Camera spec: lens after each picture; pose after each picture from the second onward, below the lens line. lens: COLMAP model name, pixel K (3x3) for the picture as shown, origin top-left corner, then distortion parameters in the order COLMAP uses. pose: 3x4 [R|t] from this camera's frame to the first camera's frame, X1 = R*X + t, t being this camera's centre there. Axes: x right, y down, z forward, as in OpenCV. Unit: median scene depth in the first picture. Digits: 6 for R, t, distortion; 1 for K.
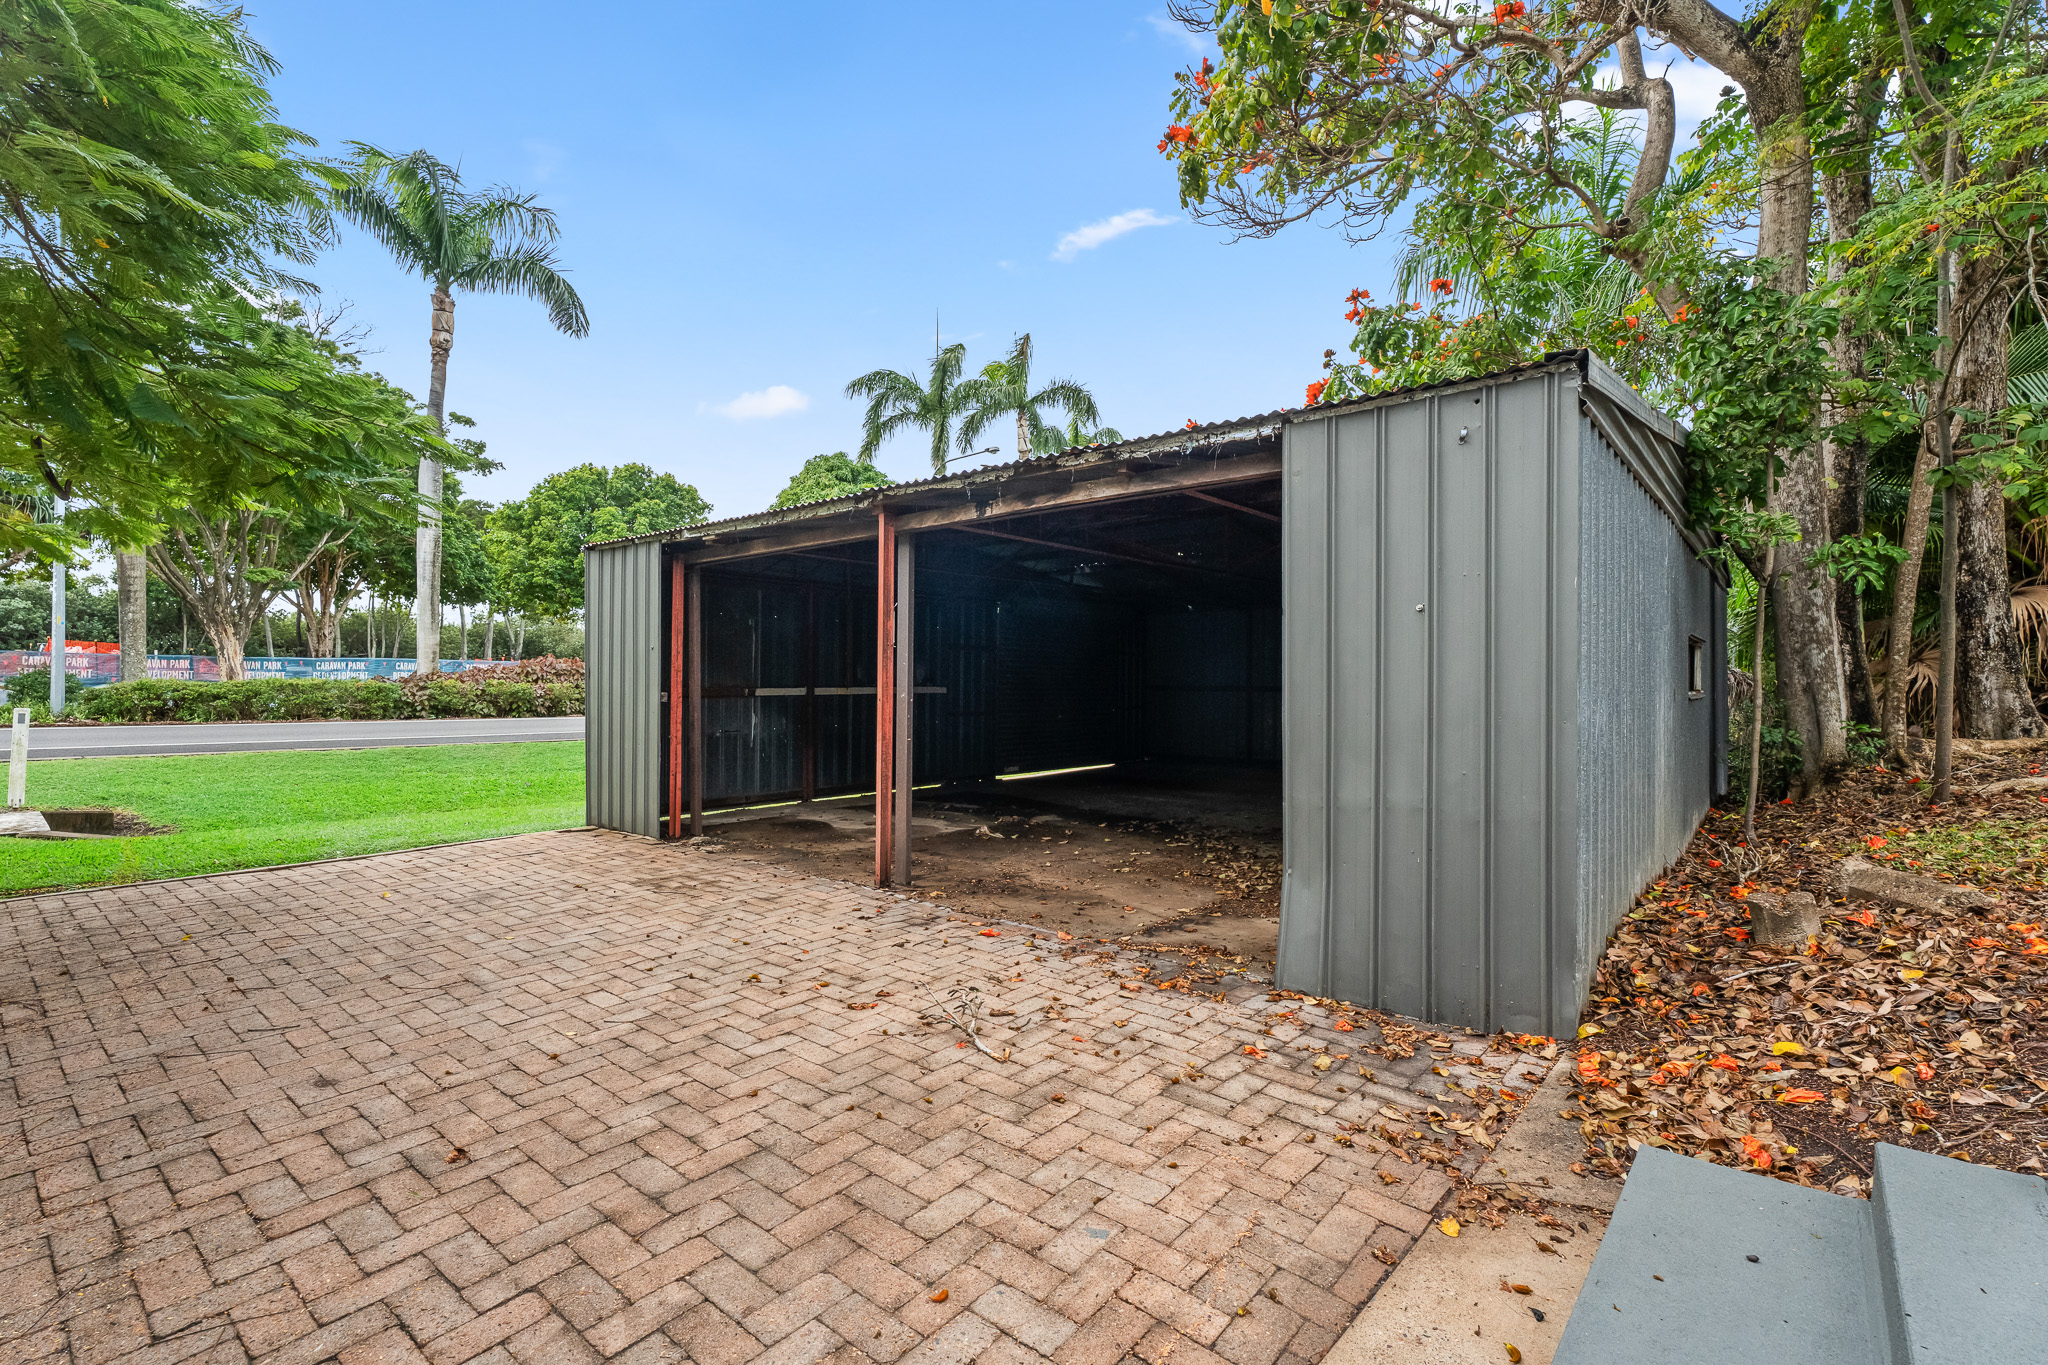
lens RADIAL K [[925.6, 0, 1020.4], [0, 925.6, 681.3], [0, 0, 1]] dist [0.008087, -0.000037]
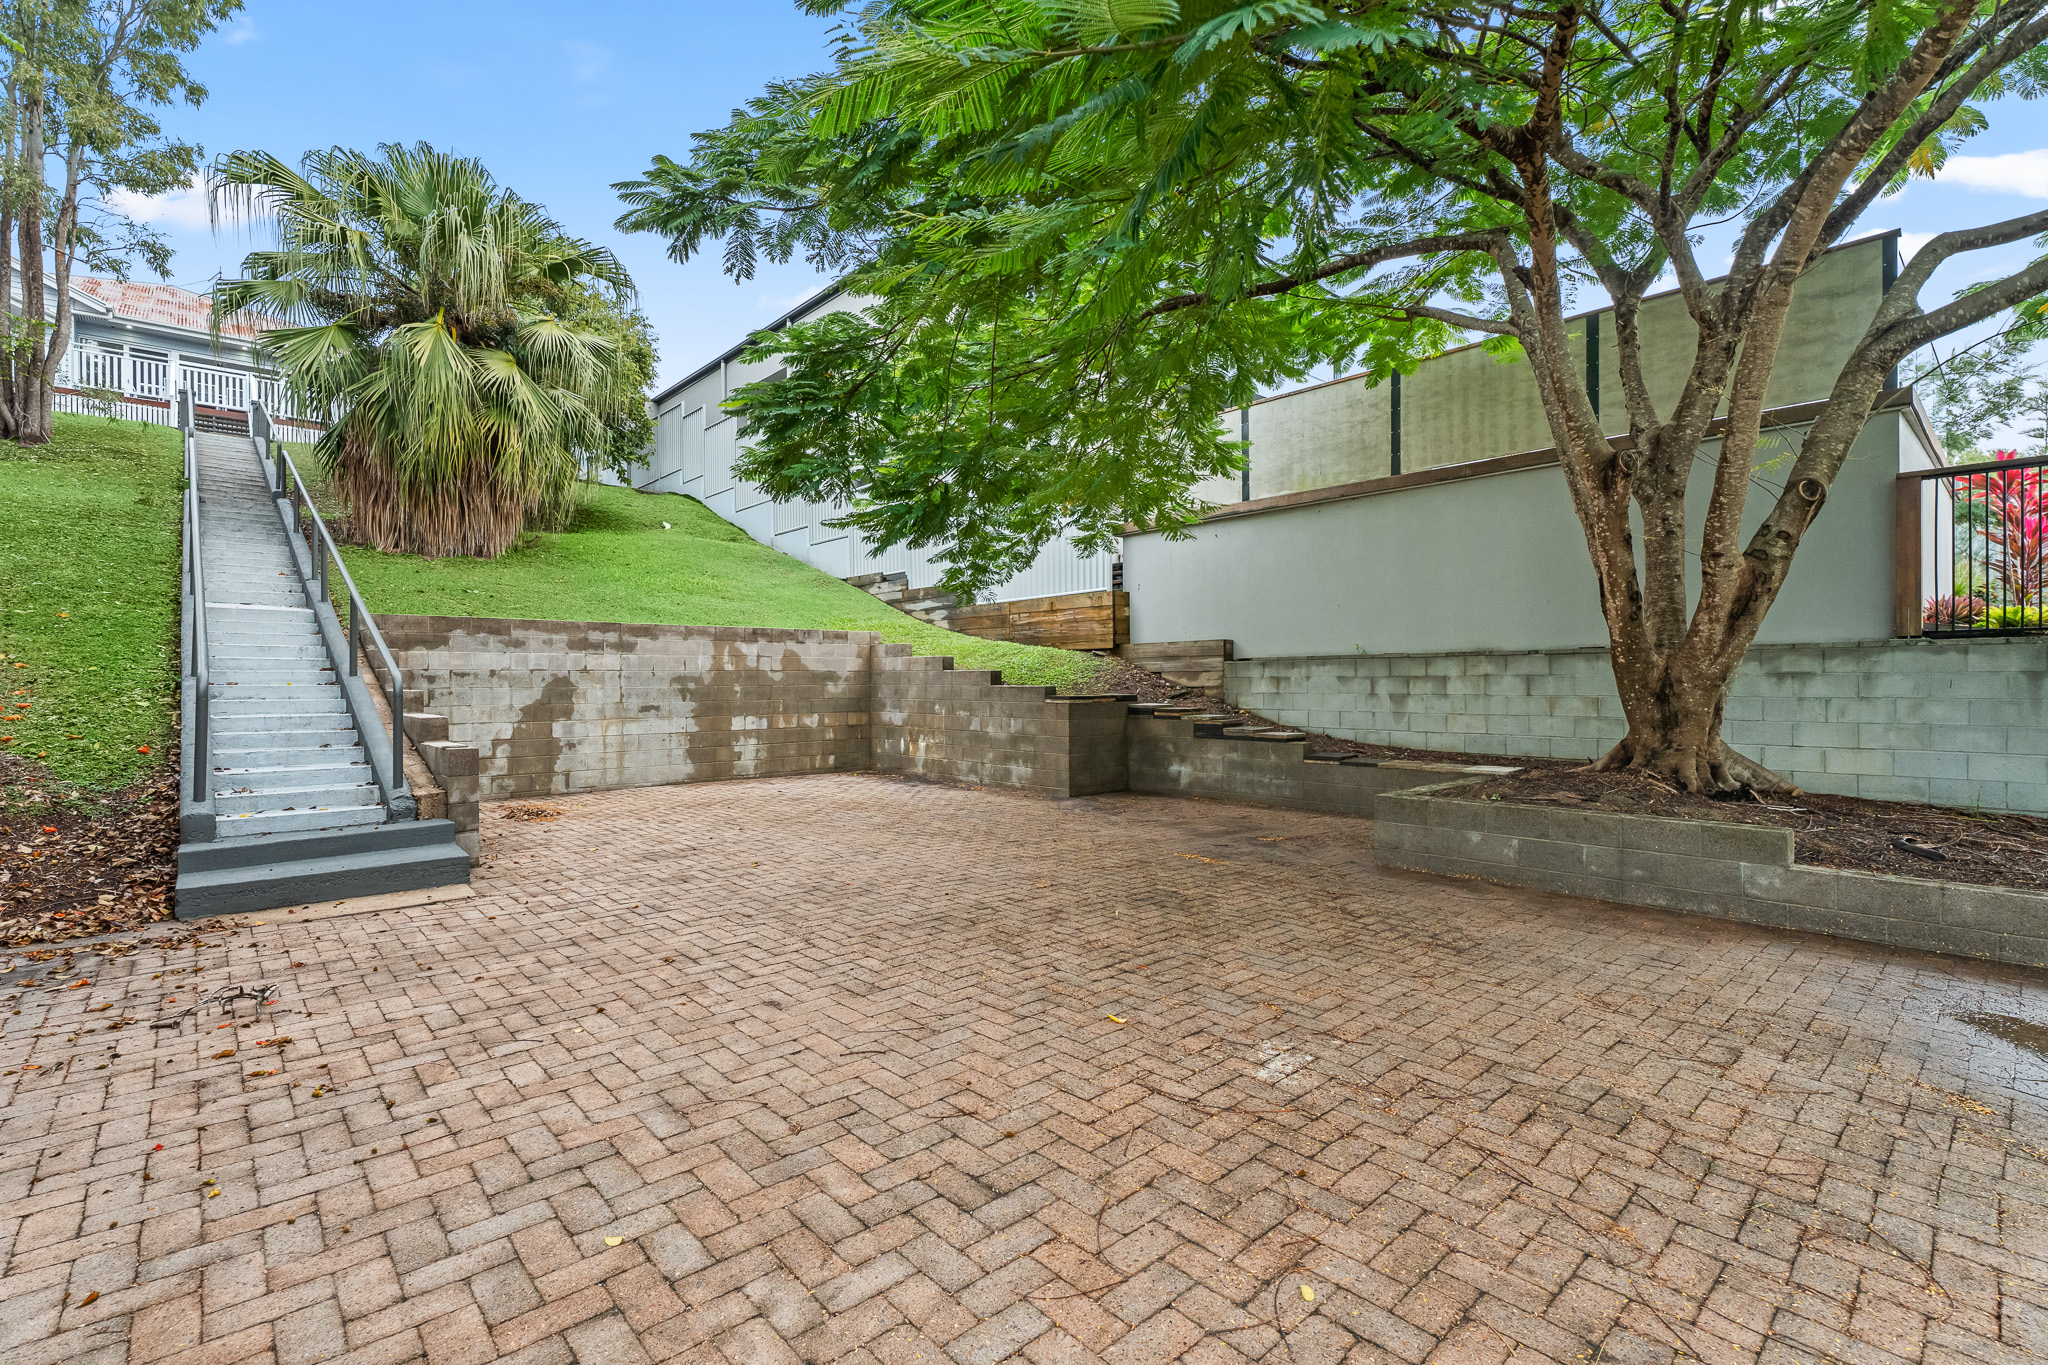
lens RADIAL K [[925.6, 0, 1020.4], [0, 925.6, 681.3], [0, 0, 1]] dist [0.008087, -0.000037]
pose [[-0.990409, -0.000649, 0.138165, -1.135724], [0.000160, 0.999983, 0.005847, -0.016032], [-0.138166, 0.005813, -0.990392, 1.993291]]
